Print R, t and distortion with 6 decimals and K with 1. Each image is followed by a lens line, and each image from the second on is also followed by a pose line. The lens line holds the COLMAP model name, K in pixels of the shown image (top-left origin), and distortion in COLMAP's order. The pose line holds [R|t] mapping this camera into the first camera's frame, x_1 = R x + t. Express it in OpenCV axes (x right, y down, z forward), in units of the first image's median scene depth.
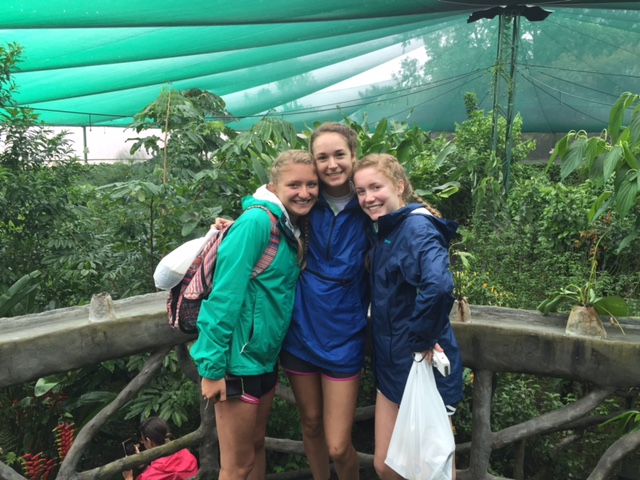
lens RADIAL K [[532.9, 0, 320.7], [0, 532.9, 240.0], [0, 0, 1]] dist [0.033562, -0.005077]
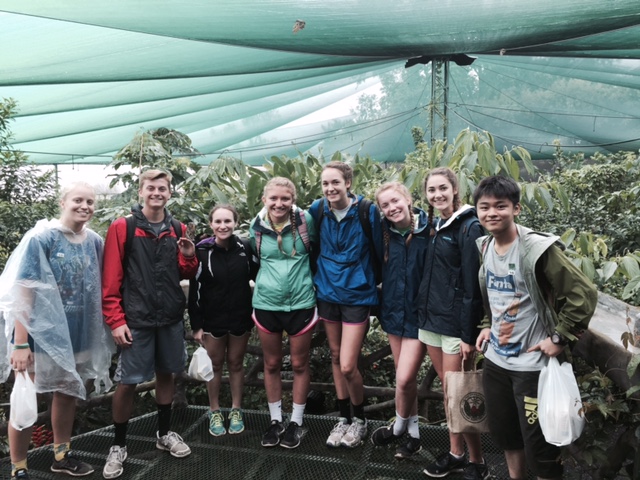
lens RADIAL K [[532.9, 0, 320.7], [0, 532.9, 240.0], [0, 0, 1]] dist [0.033562, -0.005077]
pose [[0.998042, -0.028861, 0.055492, 0.036278], [0.032023, 0.997863, -0.056963, 0.031875], [-0.053729, 0.058629, 0.996833, -0.169394]]
